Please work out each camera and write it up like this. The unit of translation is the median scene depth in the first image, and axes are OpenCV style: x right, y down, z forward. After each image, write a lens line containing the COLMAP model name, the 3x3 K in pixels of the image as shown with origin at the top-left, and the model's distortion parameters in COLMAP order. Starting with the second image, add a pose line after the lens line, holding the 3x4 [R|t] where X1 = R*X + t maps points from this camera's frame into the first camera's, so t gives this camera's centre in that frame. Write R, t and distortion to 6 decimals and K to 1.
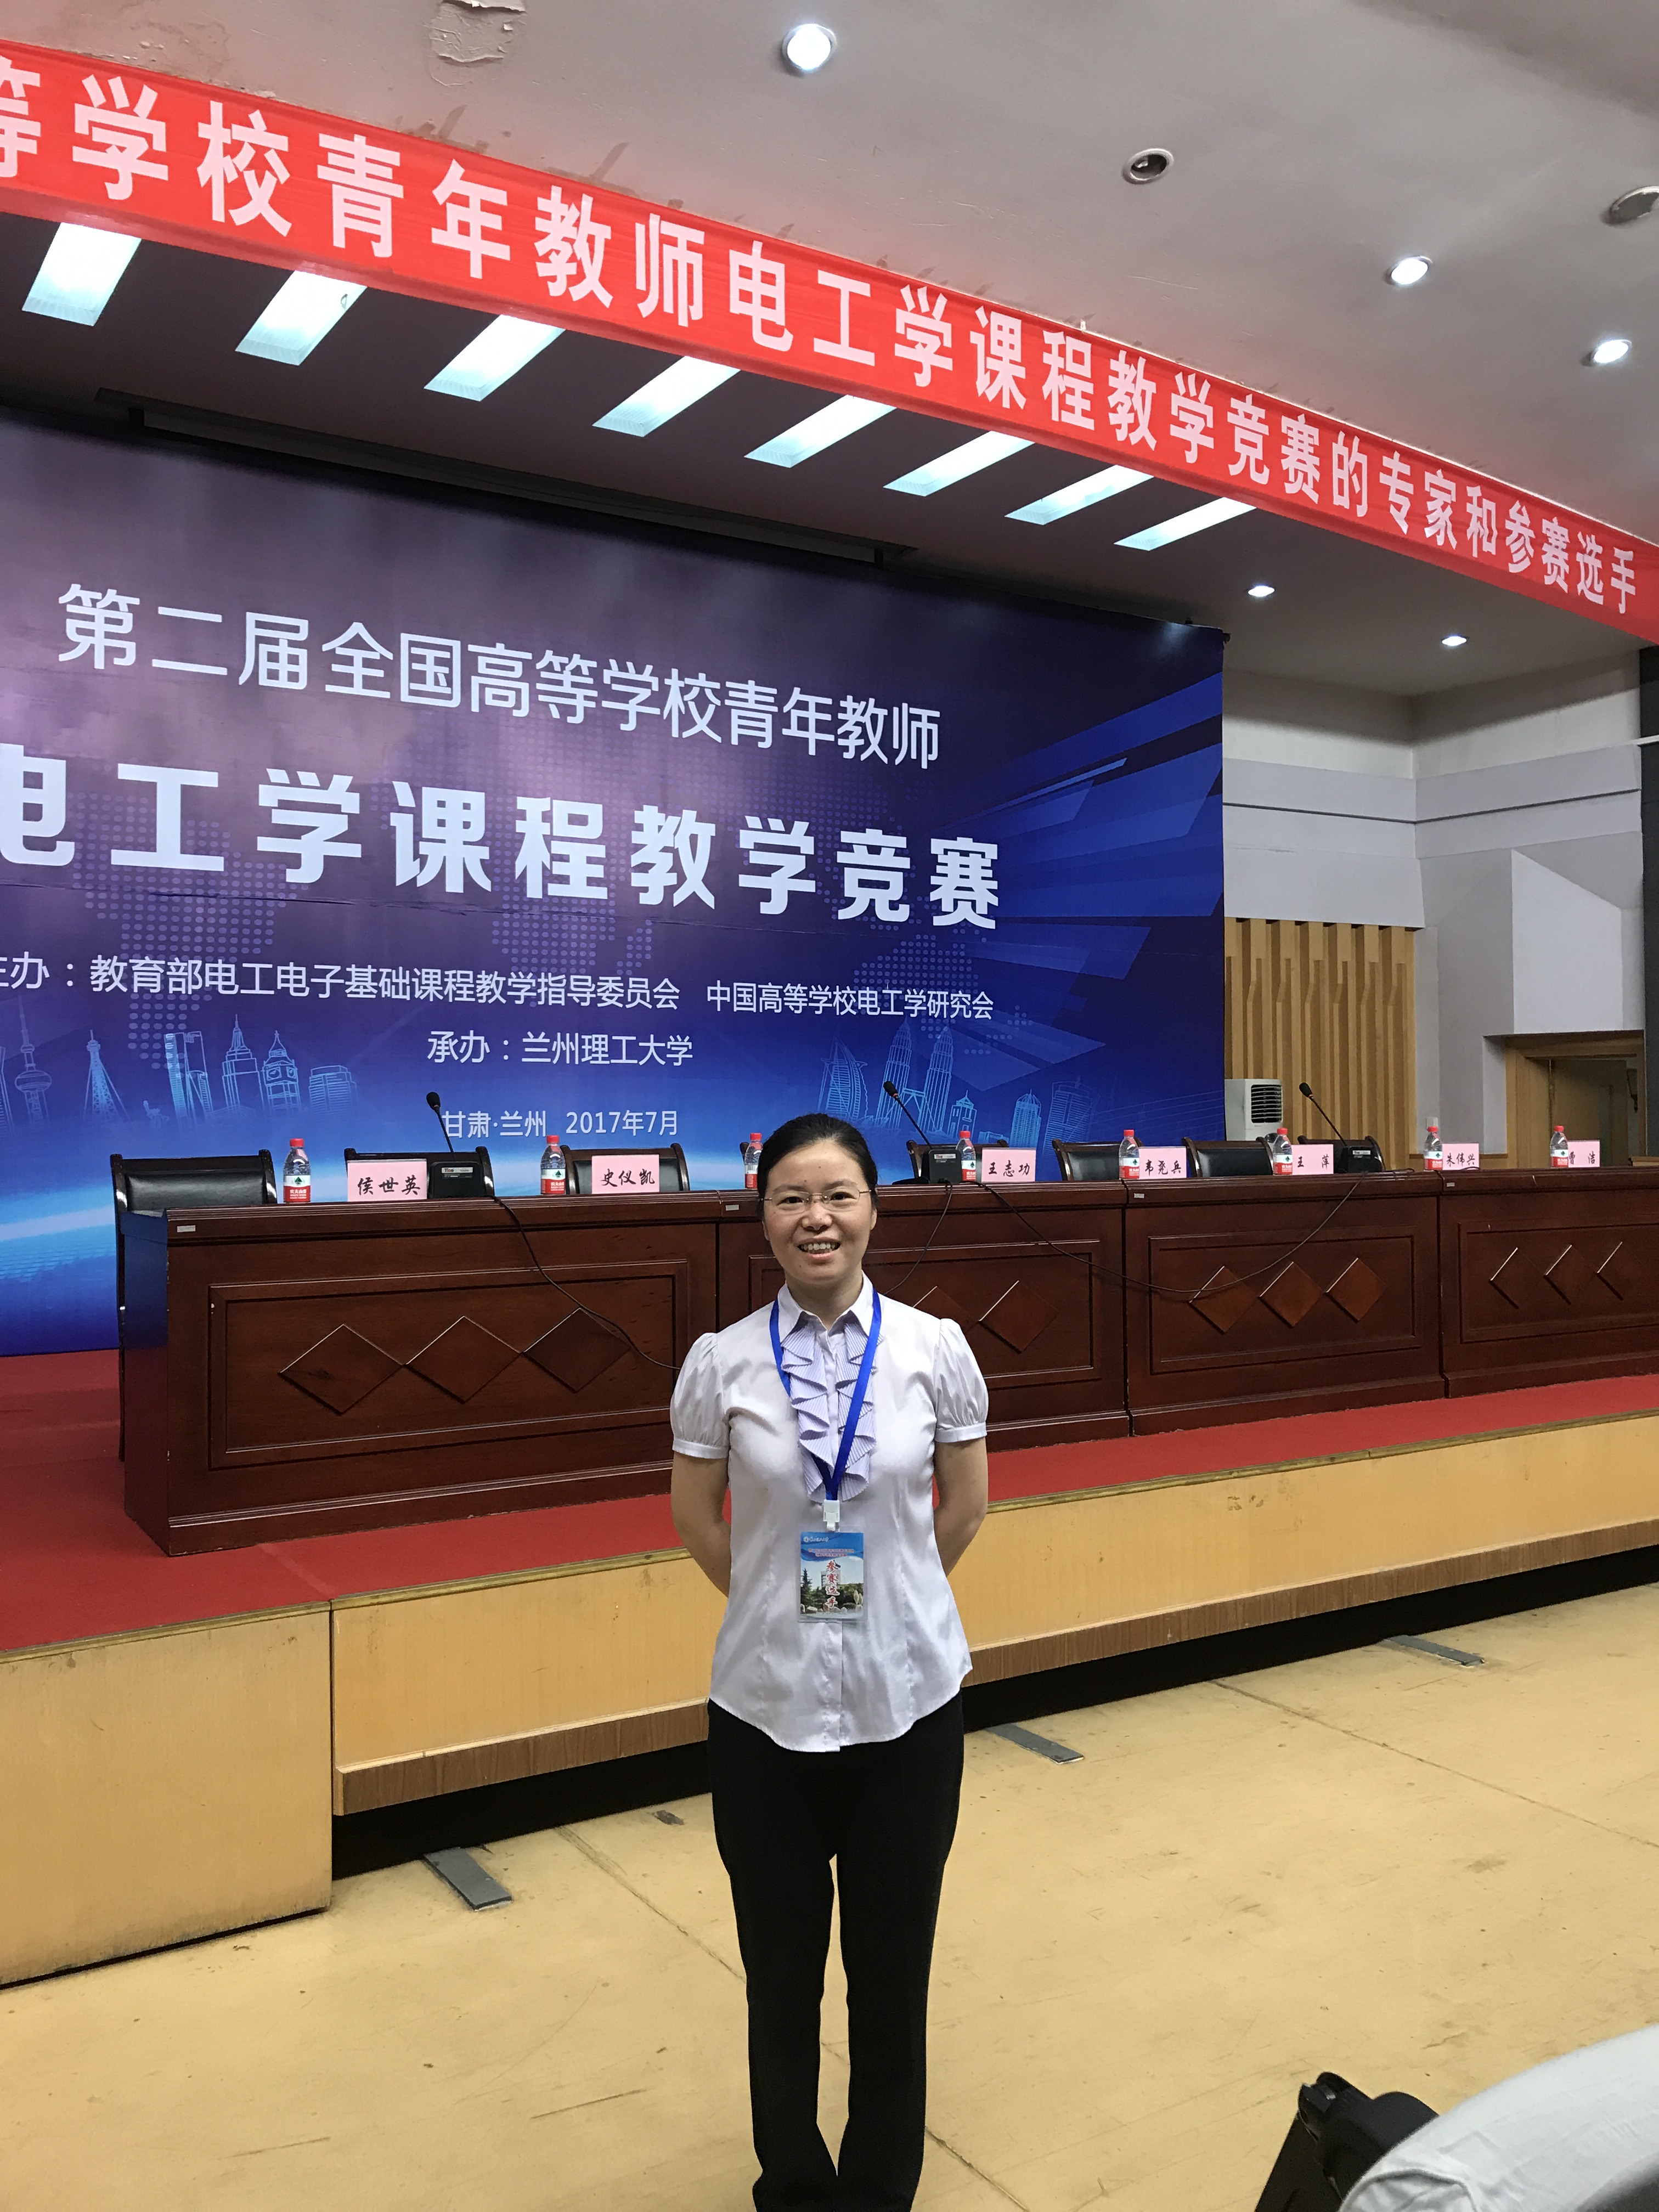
lens RADIAL K [[1825.9, 0, 824.0], [0, 1825.9, 1103.9], [0, 0, 1]] dist [0.020806, 0.008843]
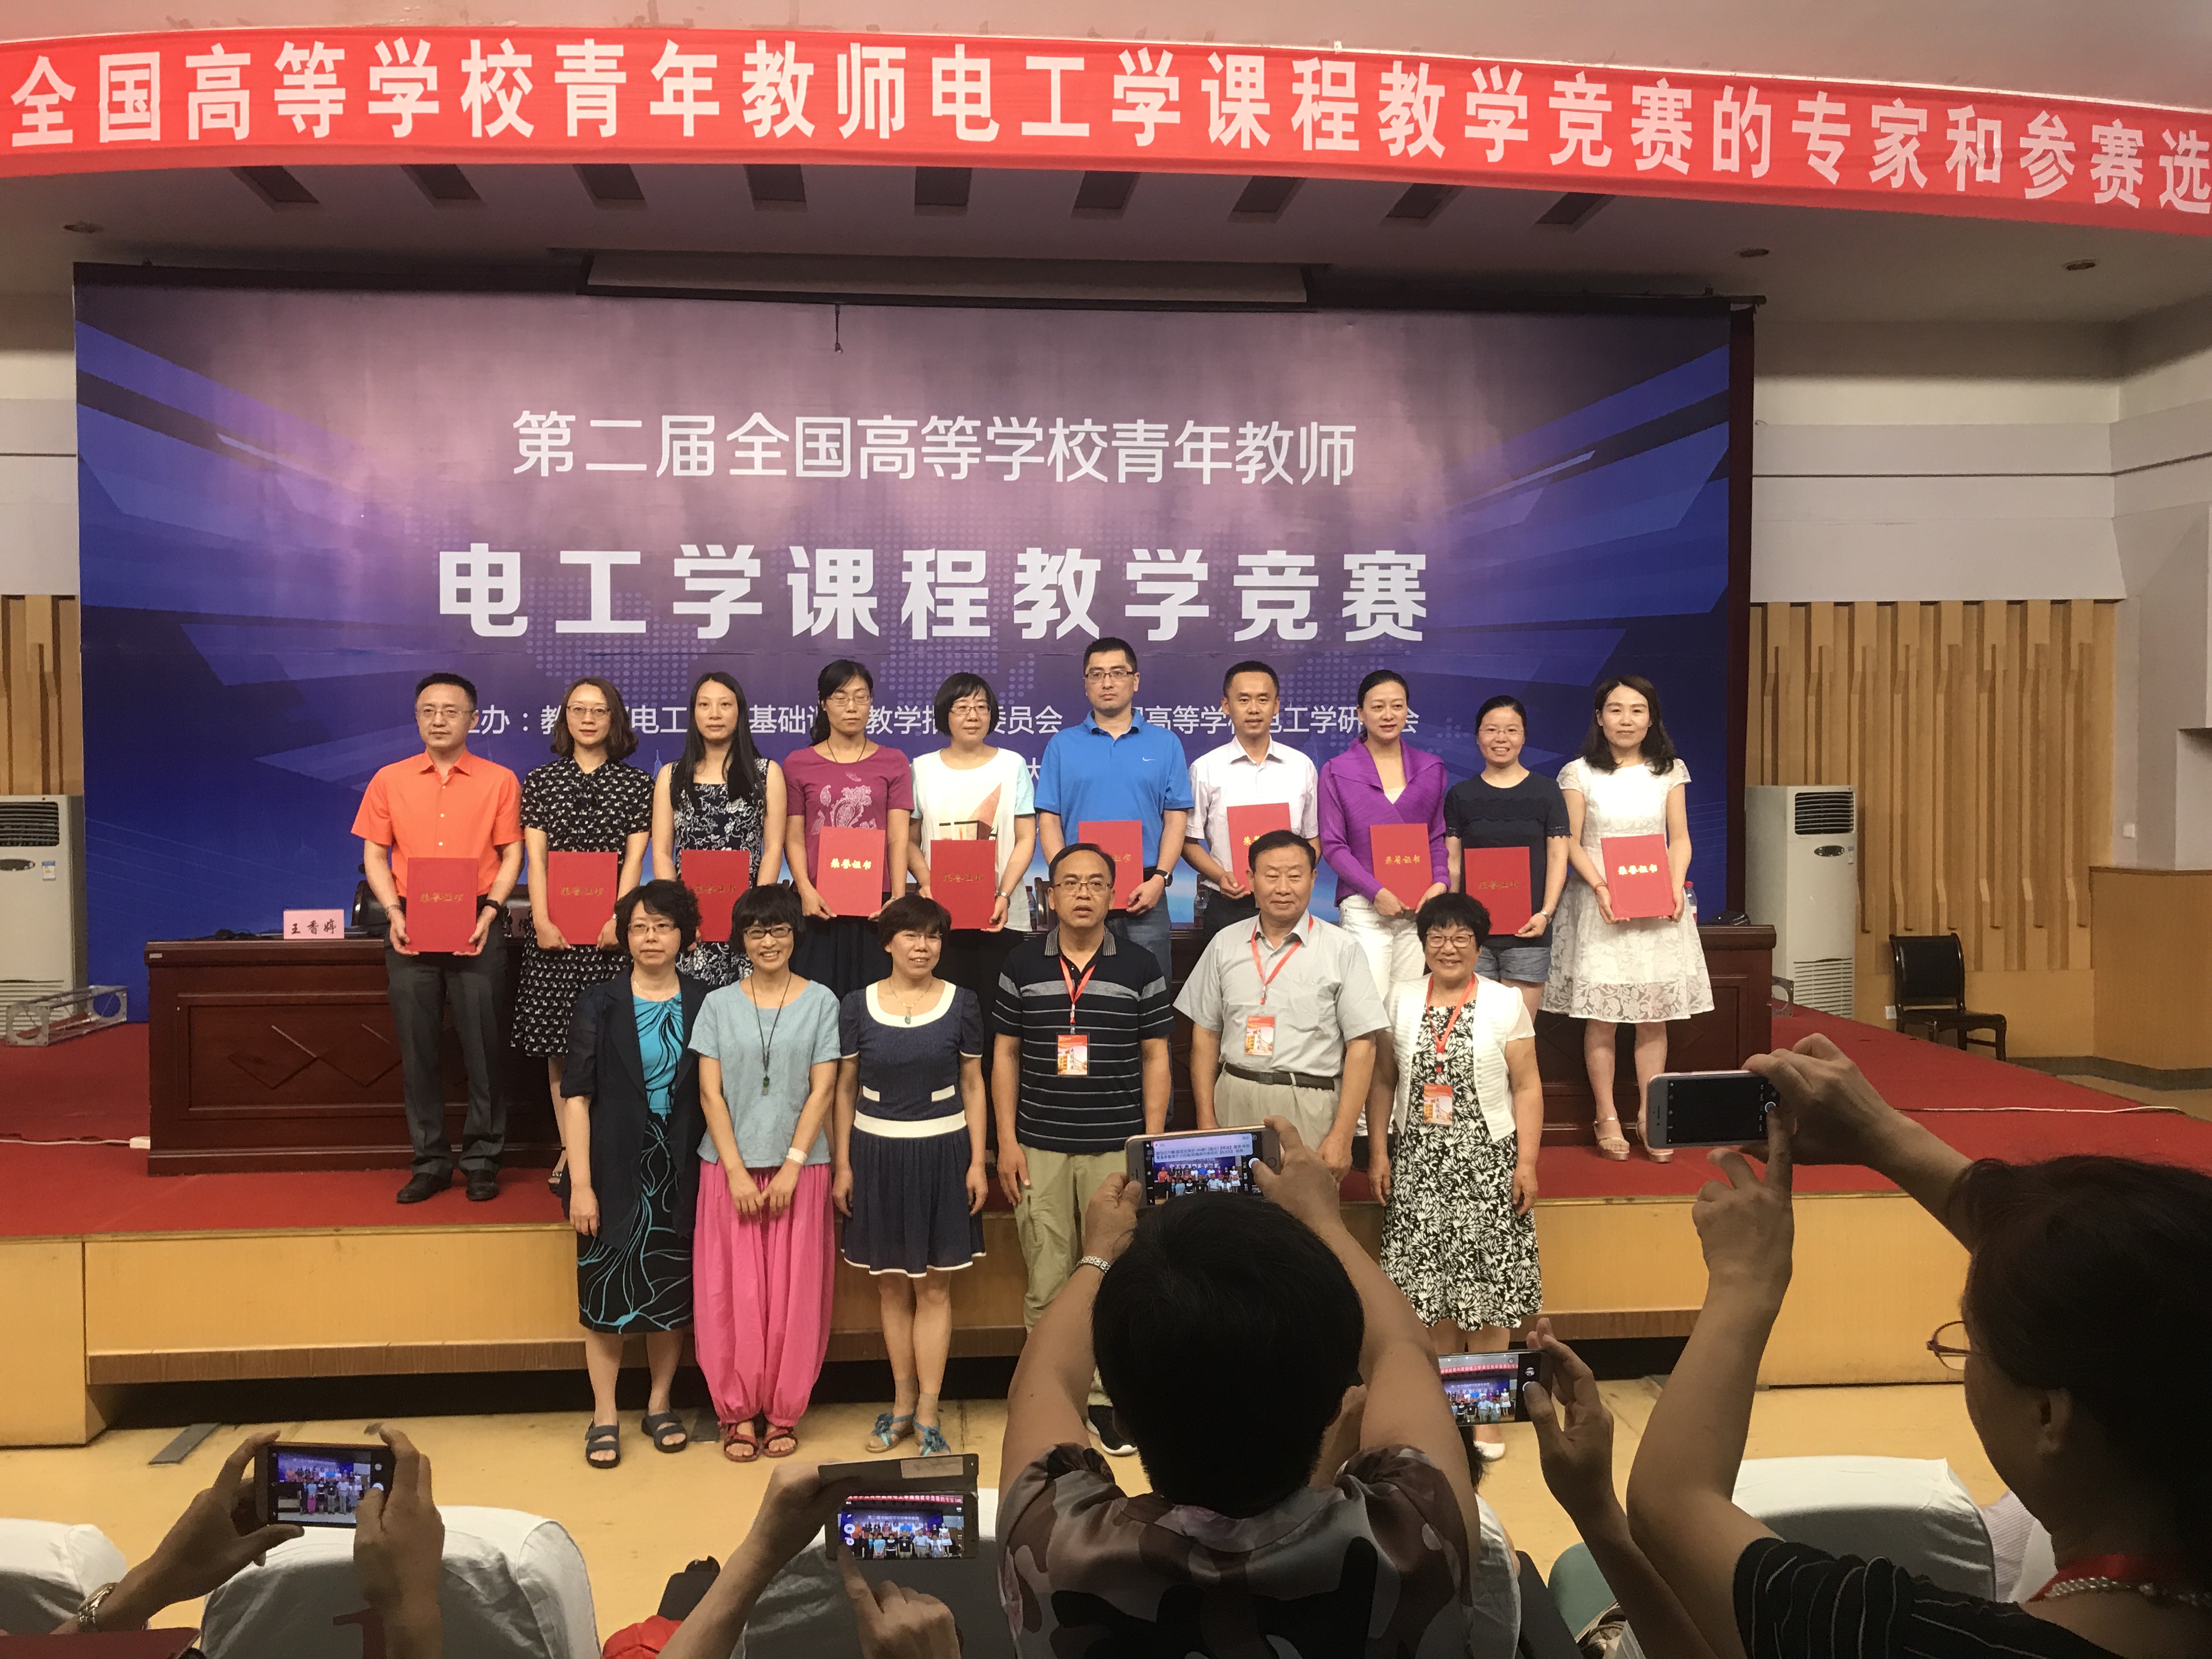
lens RADIAL K [[1825.9, 0, 1097.1], [0, 1825.9, 833.7], [0, 0, 1]] dist [0.020806, 0.008843]
pose [[0.892323, 0.016930, -0.451080, 0.458923], [0.003196, 0.999034, 0.043818, -0.042470], [0.451386, -0.040542, 0.891407, 0.040676]]
